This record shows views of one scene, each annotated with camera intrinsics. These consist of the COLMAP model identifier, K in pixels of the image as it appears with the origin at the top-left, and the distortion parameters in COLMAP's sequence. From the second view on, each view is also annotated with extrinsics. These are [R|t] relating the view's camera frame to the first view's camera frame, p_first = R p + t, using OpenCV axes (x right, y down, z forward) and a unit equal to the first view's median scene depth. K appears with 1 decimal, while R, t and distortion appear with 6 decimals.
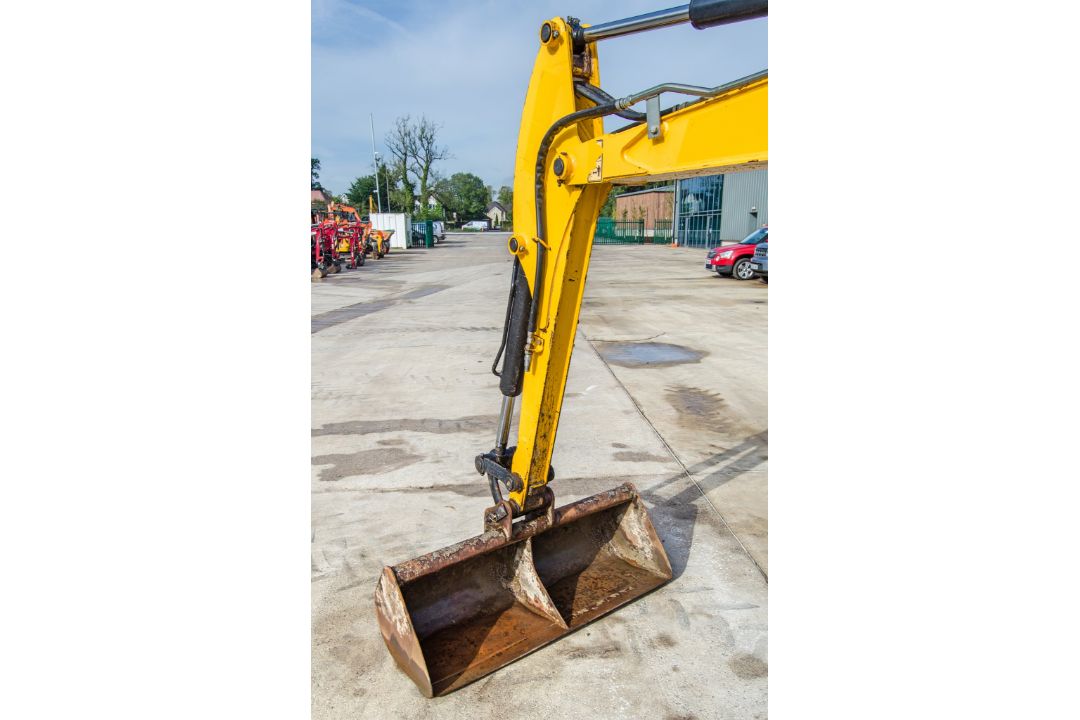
lens RADIAL K [[640.4, 0, 541.4], [0, 640.4, 421.4], [0, 0, 1]] dist [-0.000489, 0.000056]
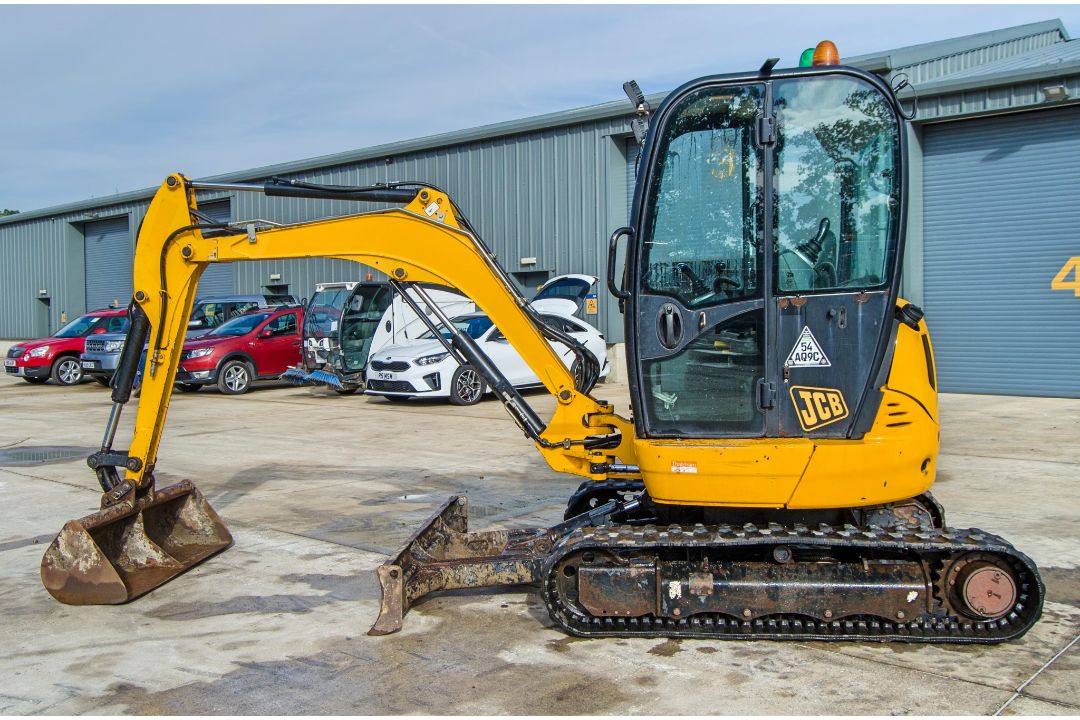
lens RADIAL K [[1037.5, 0, 540.5], [0, 1037.5, 333.4], [0, 0, 1]] dist [-0.000628, -0.013165]
pose [[0.702743, -0.008841, 0.711389, -0.128135], [0.209724, 0.958064, -0.195269, 0.056418], [-0.679830, 0.286419, 0.675126, -0.148113]]
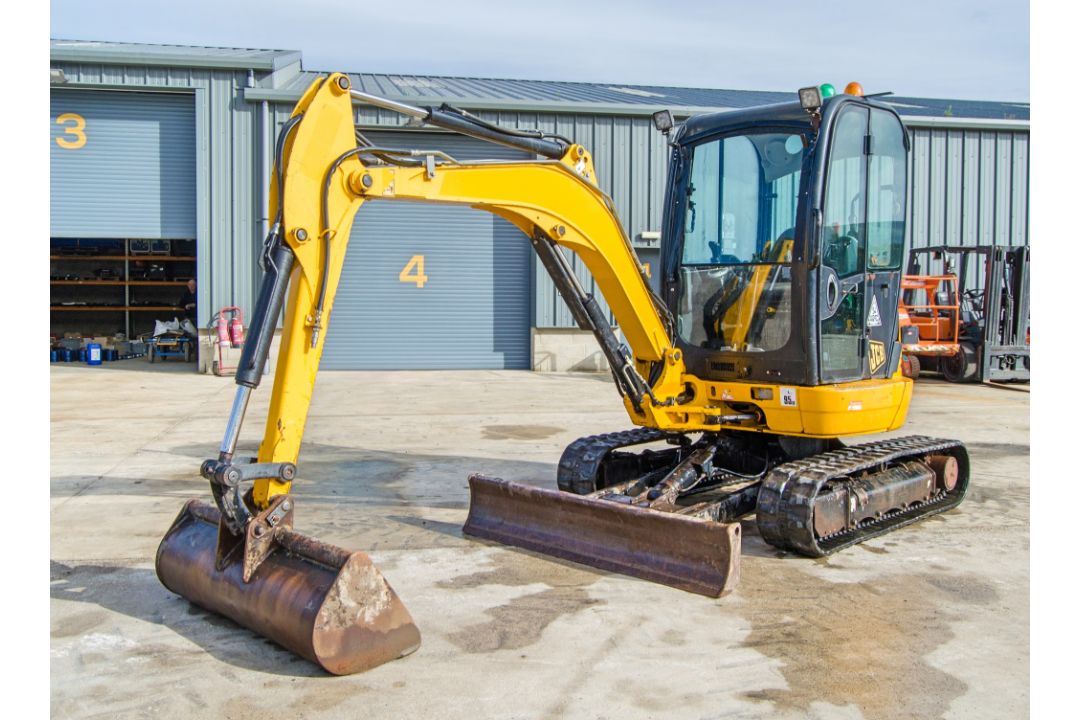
lens RADIAL K [[968.1, 0, 524.8], [0, 968.1, 334.3], [0, 0, 1]] dist [0.014072, 0.009017]
pose [[-0.123916, -0.017724, 0.992134, -0.195125], [0.282025, 0.957978, 0.052338, -0.009891], [-0.951371, 0.286293, -0.113710, 0.097456]]
